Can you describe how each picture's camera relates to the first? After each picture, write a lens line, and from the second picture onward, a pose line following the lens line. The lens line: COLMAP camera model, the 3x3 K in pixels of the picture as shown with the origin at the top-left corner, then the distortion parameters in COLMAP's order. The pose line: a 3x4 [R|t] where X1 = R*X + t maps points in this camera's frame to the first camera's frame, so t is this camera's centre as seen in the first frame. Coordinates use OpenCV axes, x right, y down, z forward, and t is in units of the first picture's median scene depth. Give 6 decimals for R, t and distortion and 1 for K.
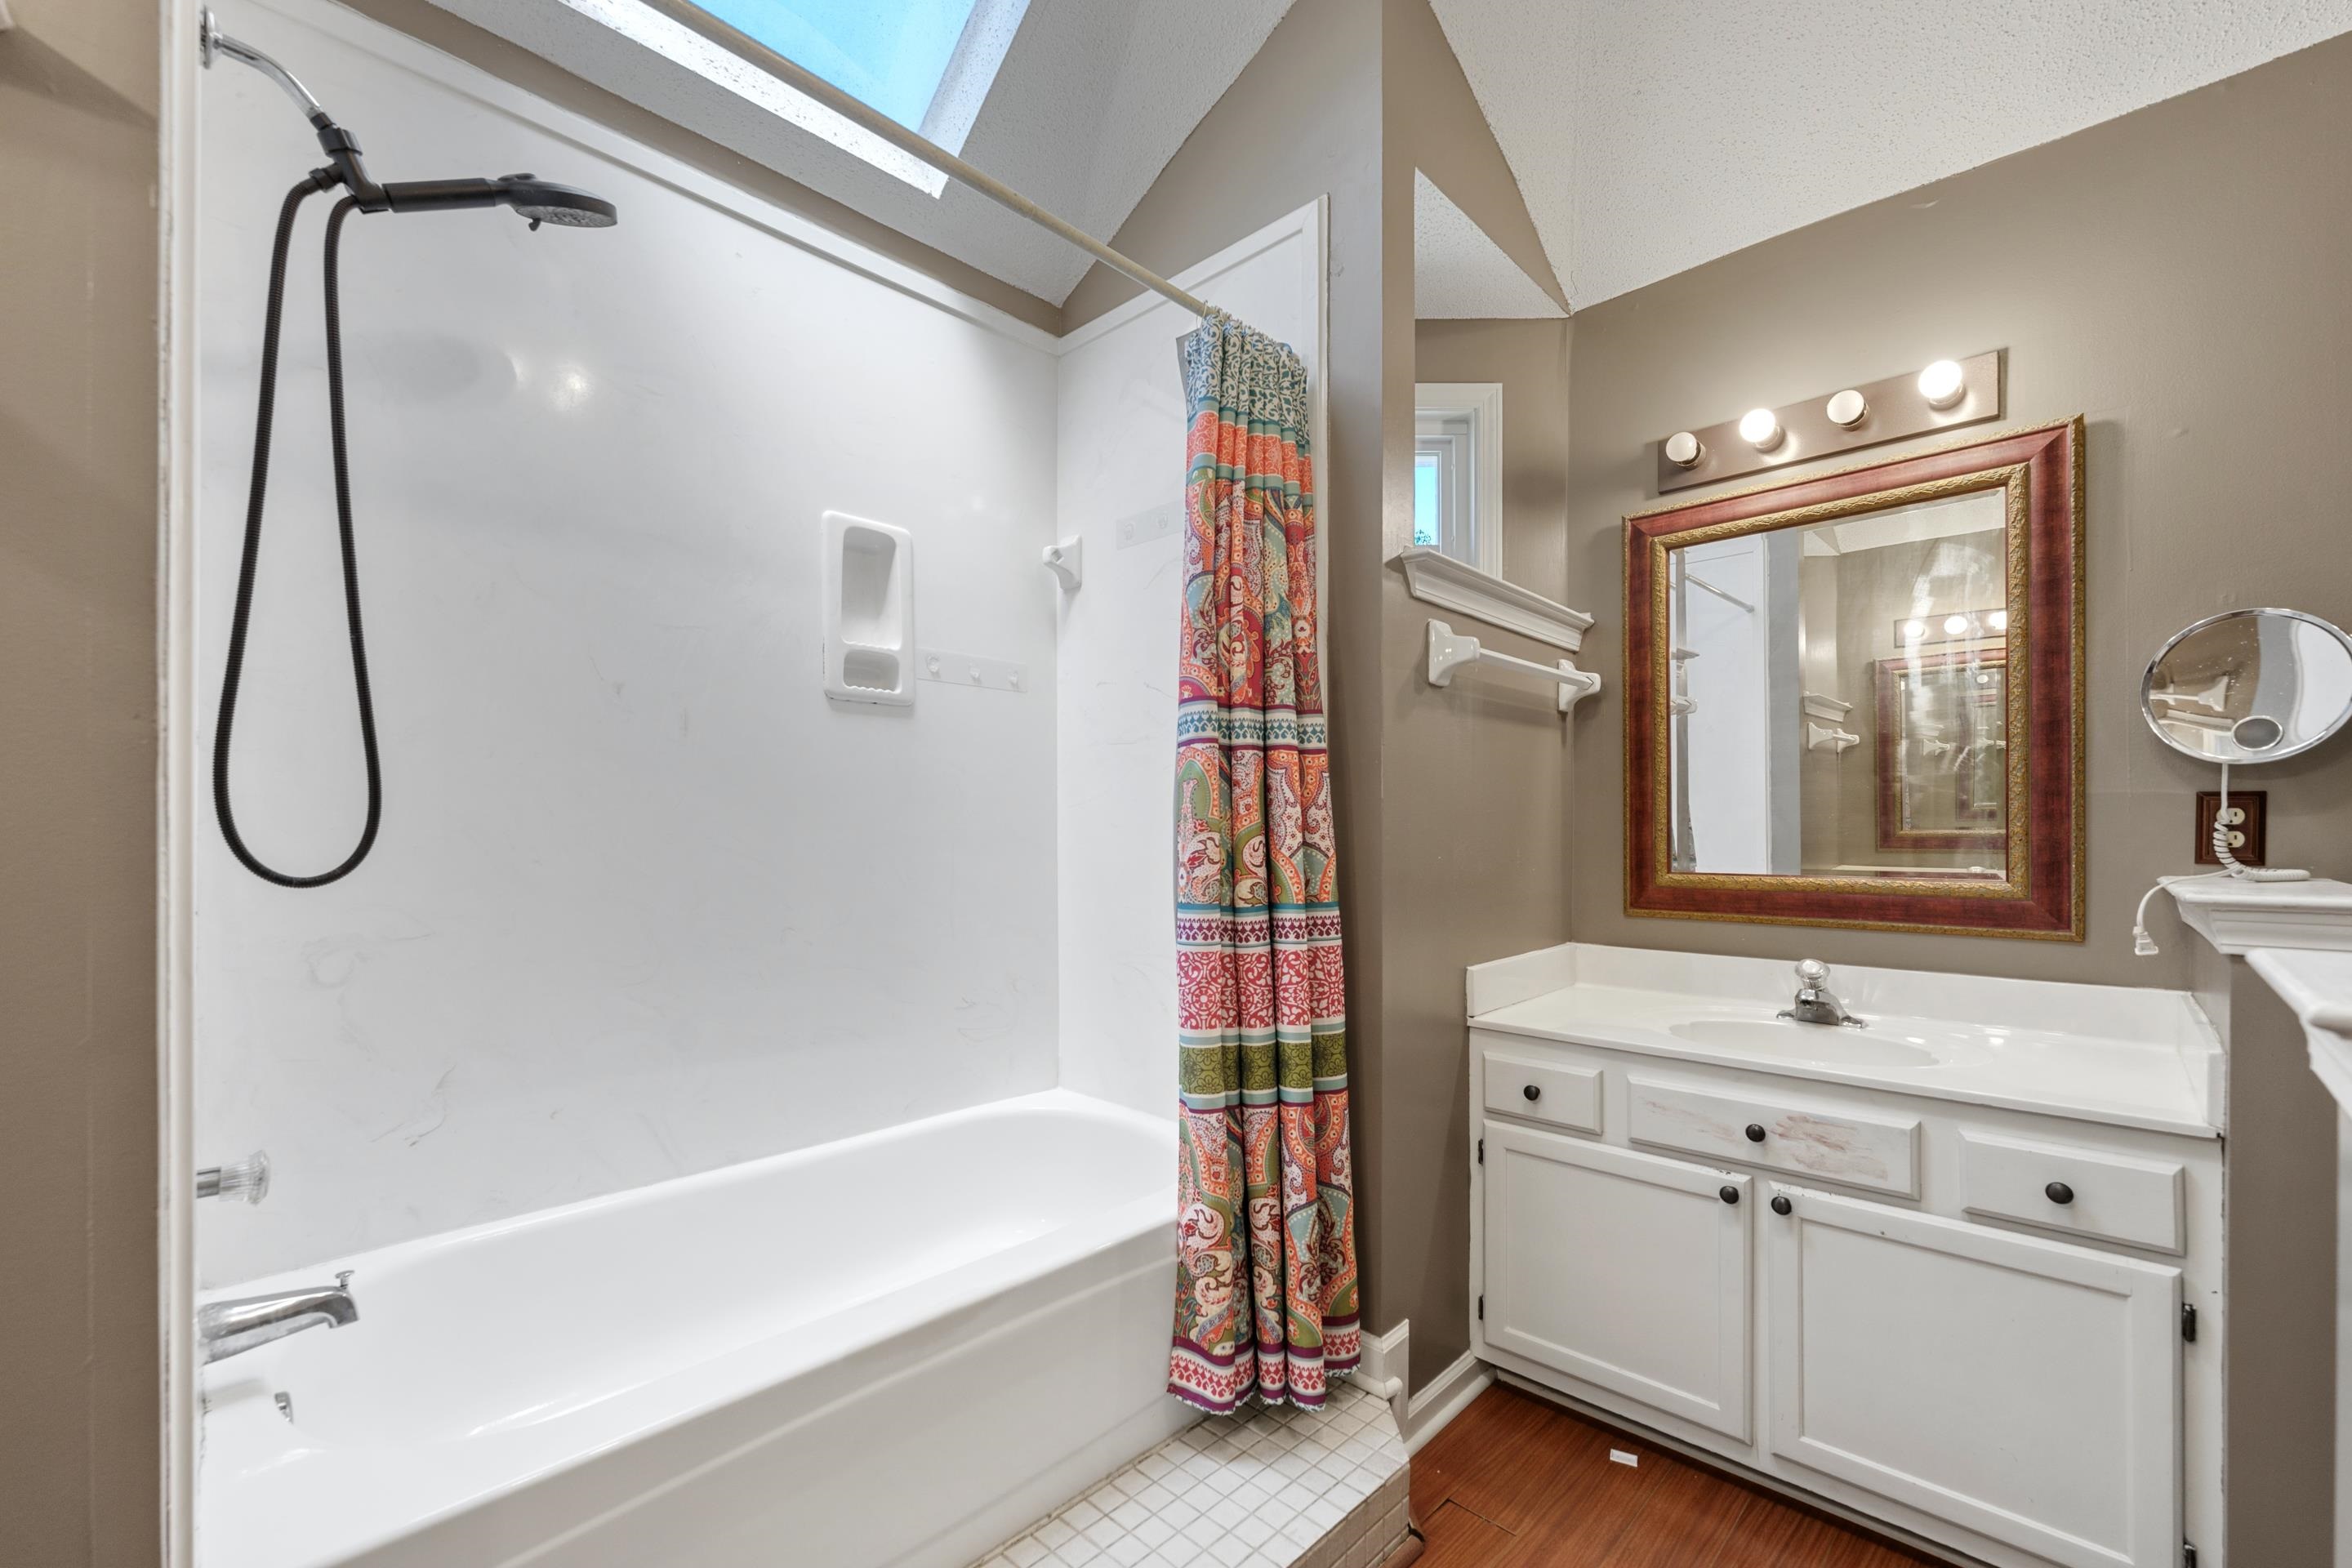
lens RADIAL K [[962.7, 0, 1181.9], [0, 962.7, 828.3], [0, 0, 1]] dist [0.002606, -0.000676]
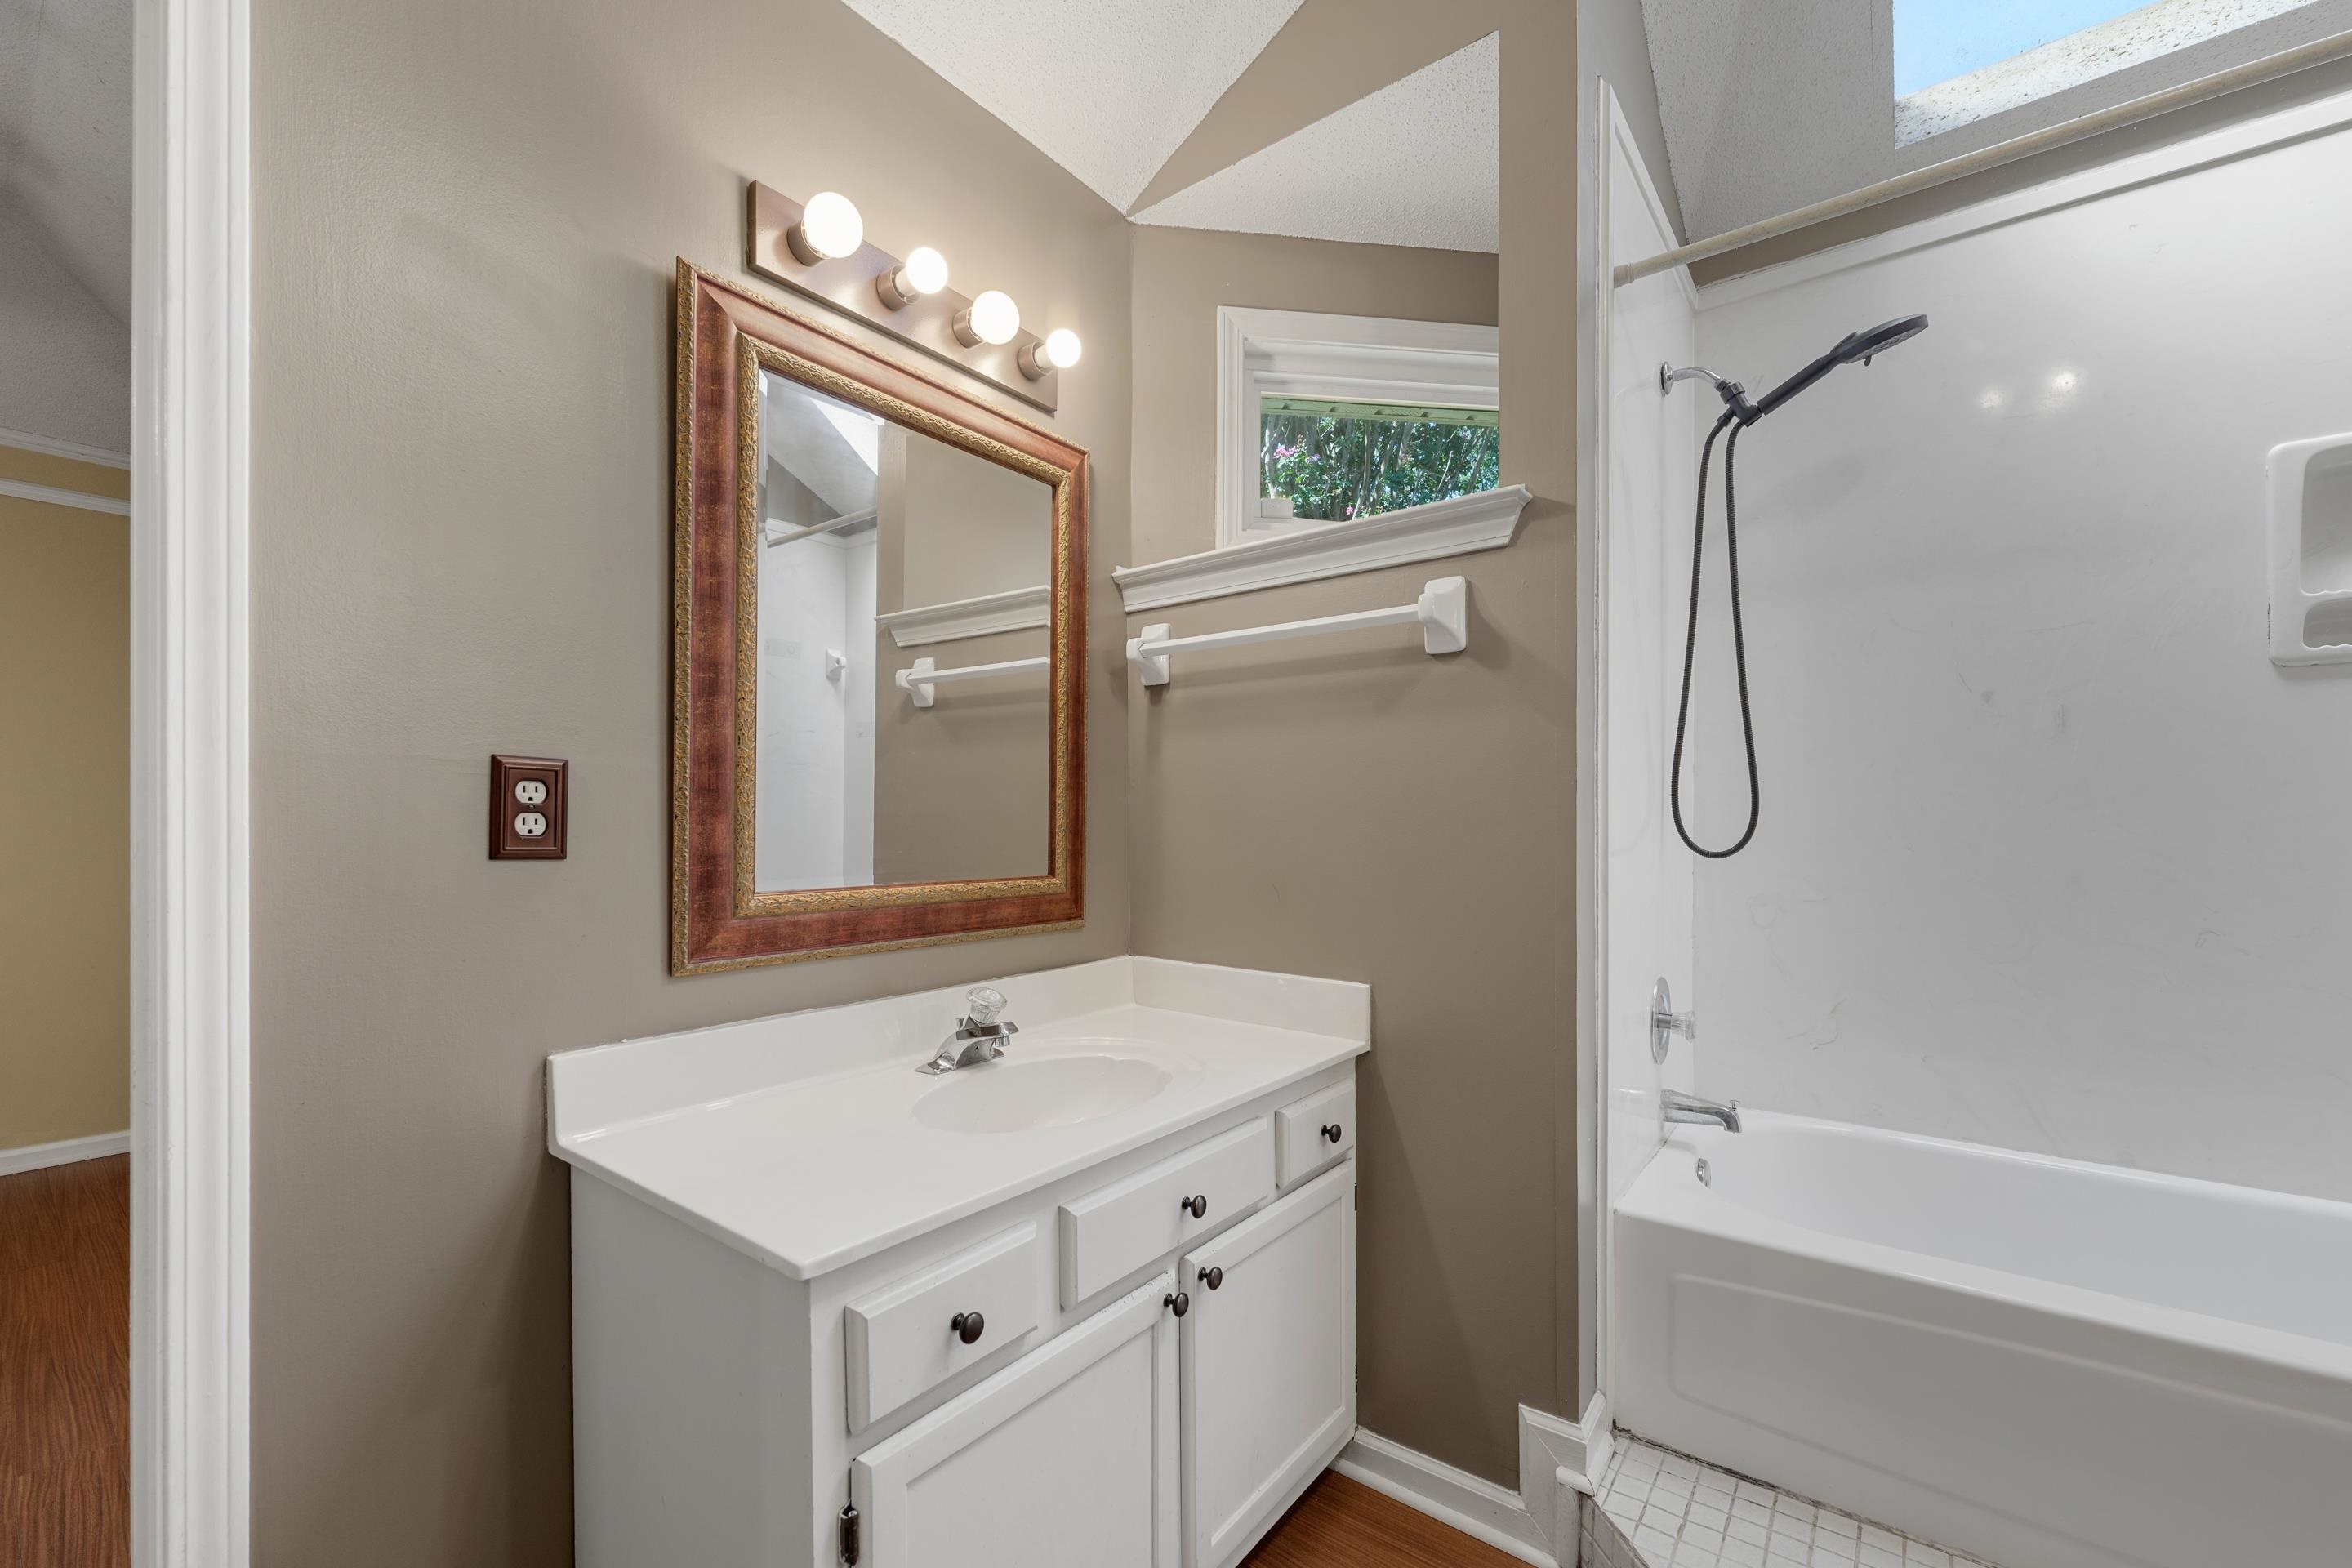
lens RADIAL K [[962.7, 0, 1168.1], [0, 962.7, 823.0], [0, 0, 1]] dist [0.002606, -0.000676]
pose [[0.117889, -0.004515, -0.993017, 0.403187], [0.002516, 0.999988, -0.004248, 0.003843], [0.993024, -0.001998, 0.117899, -0.078288]]
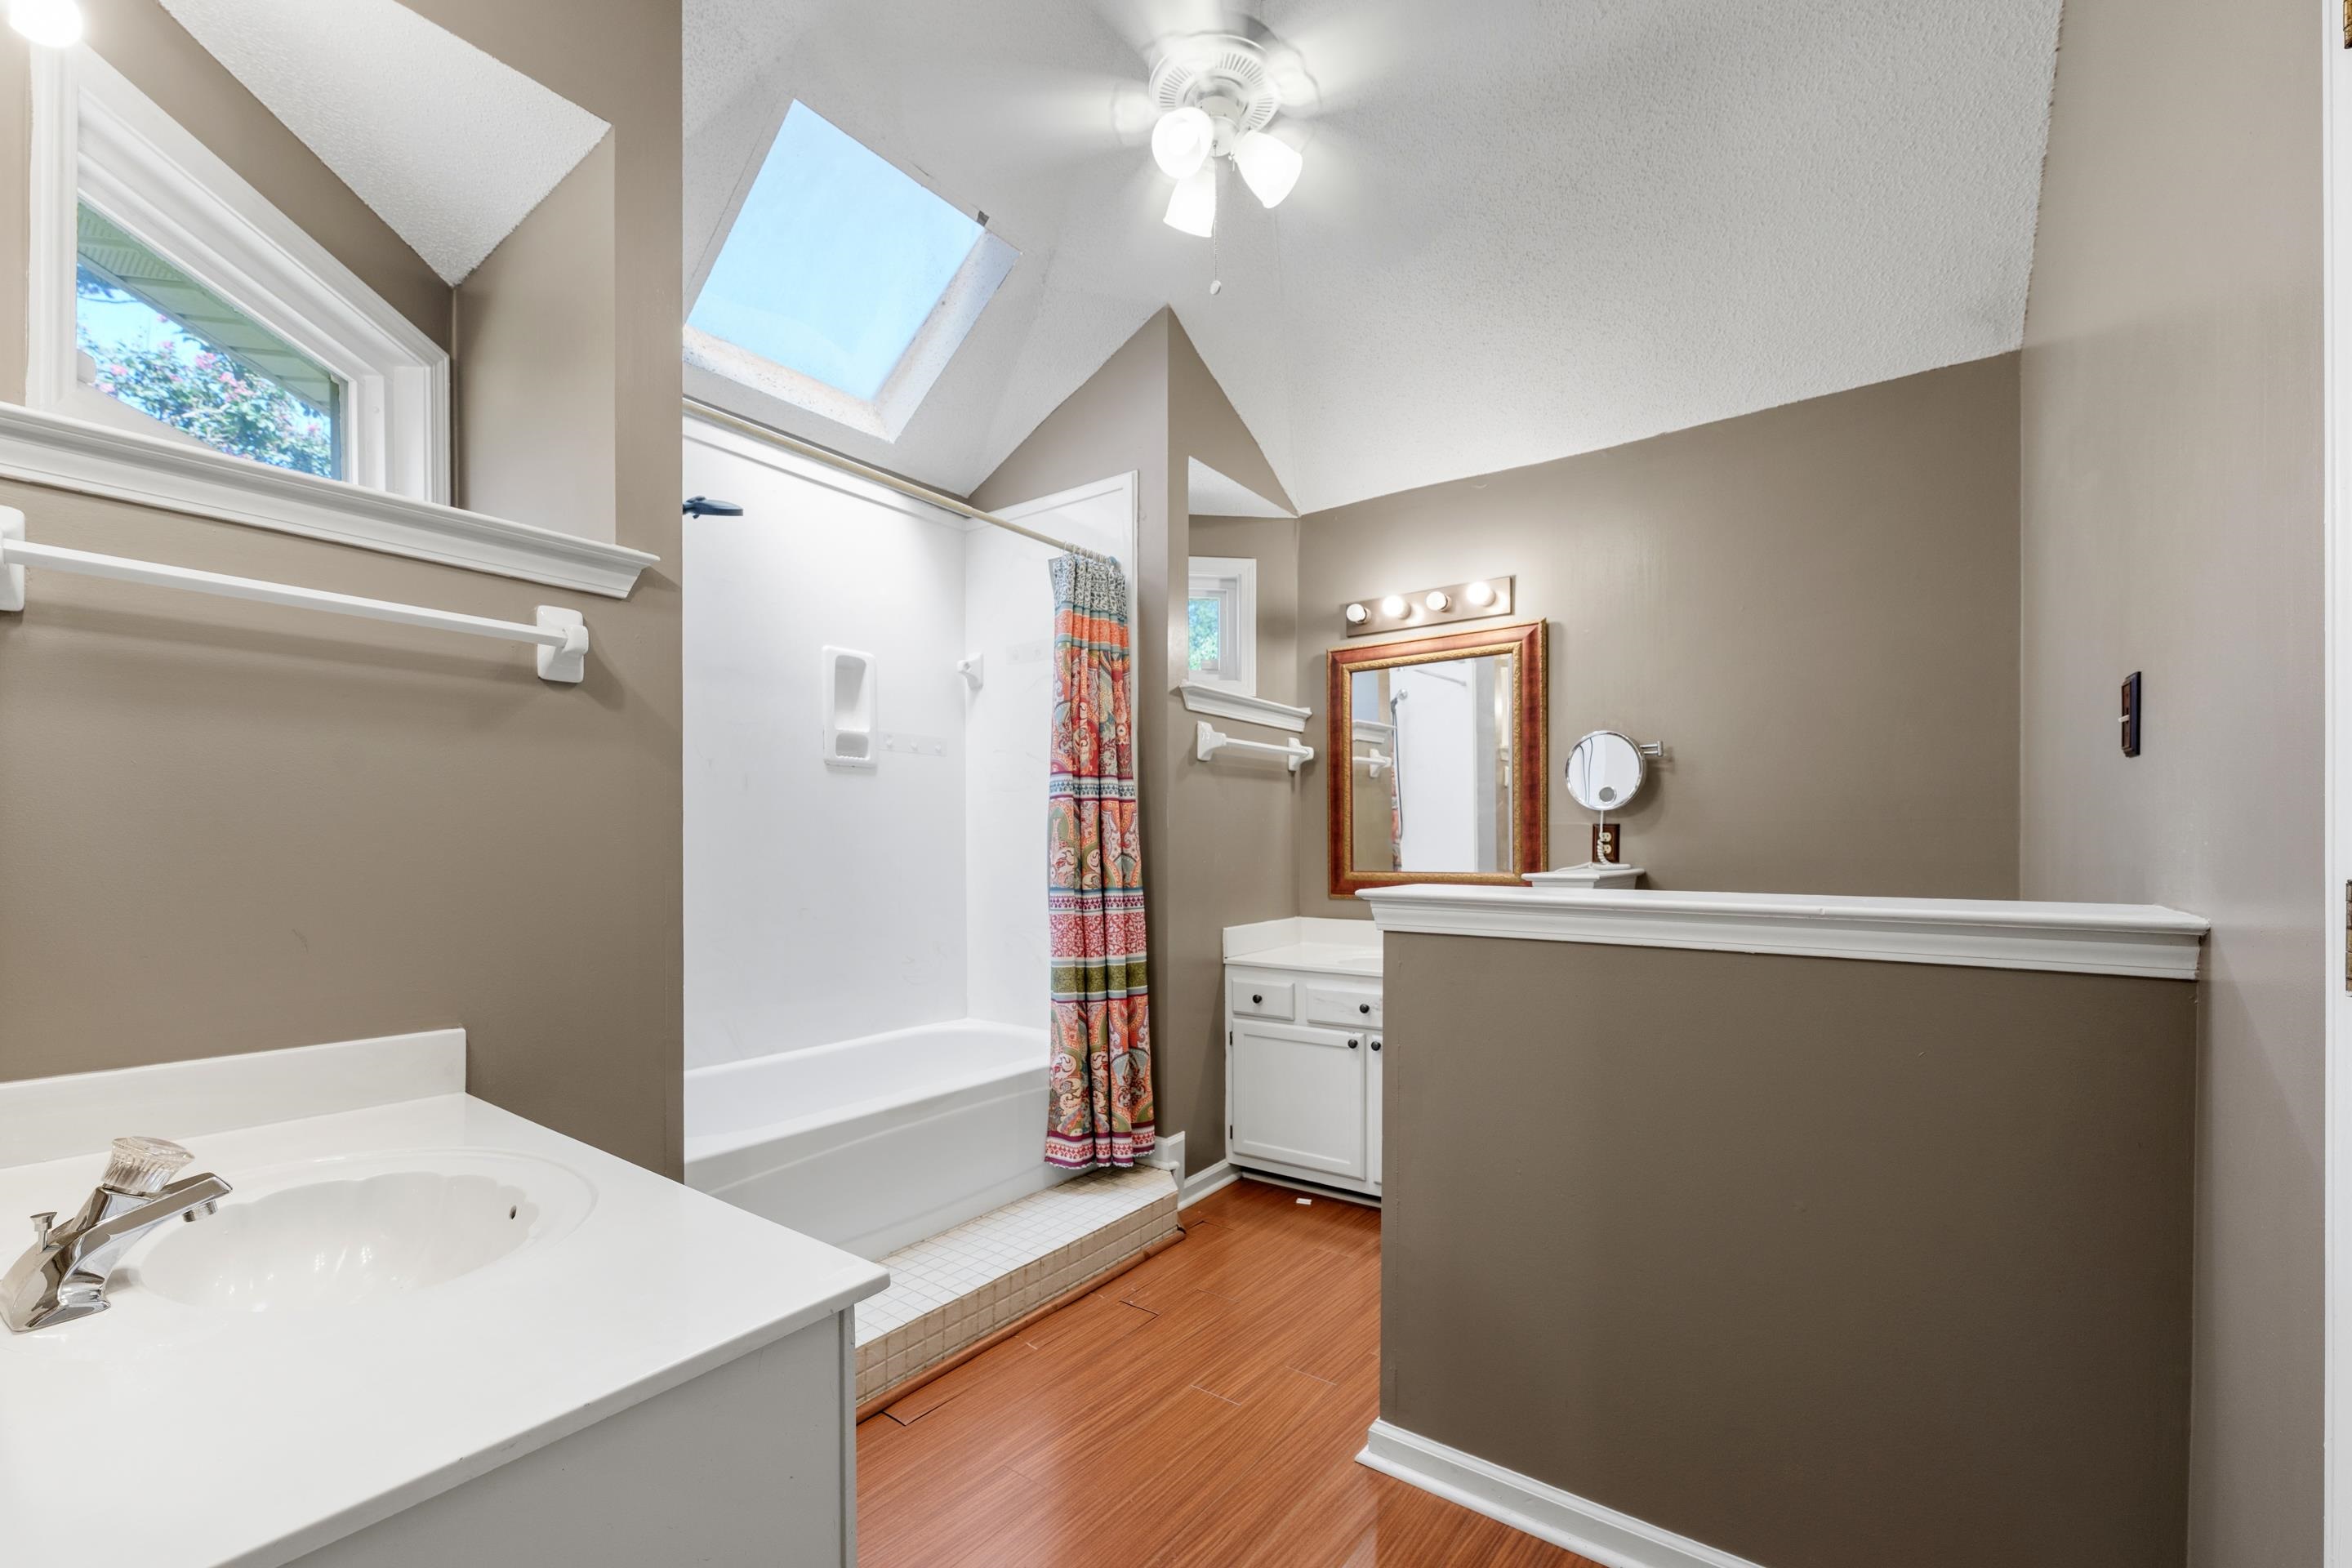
lens RADIAL K [[962.7, 0, 1170.7], [0, 962.7, 821.4], [0, 0, 1]] dist [0.002606, -0.000676]
pose [[0.990747, -0.000337, 0.135722, -0.022749], [0.003615, 0.999708, -0.023902, -0.001023], [-0.135674, 0.024171, 0.990459, -0.723925]]
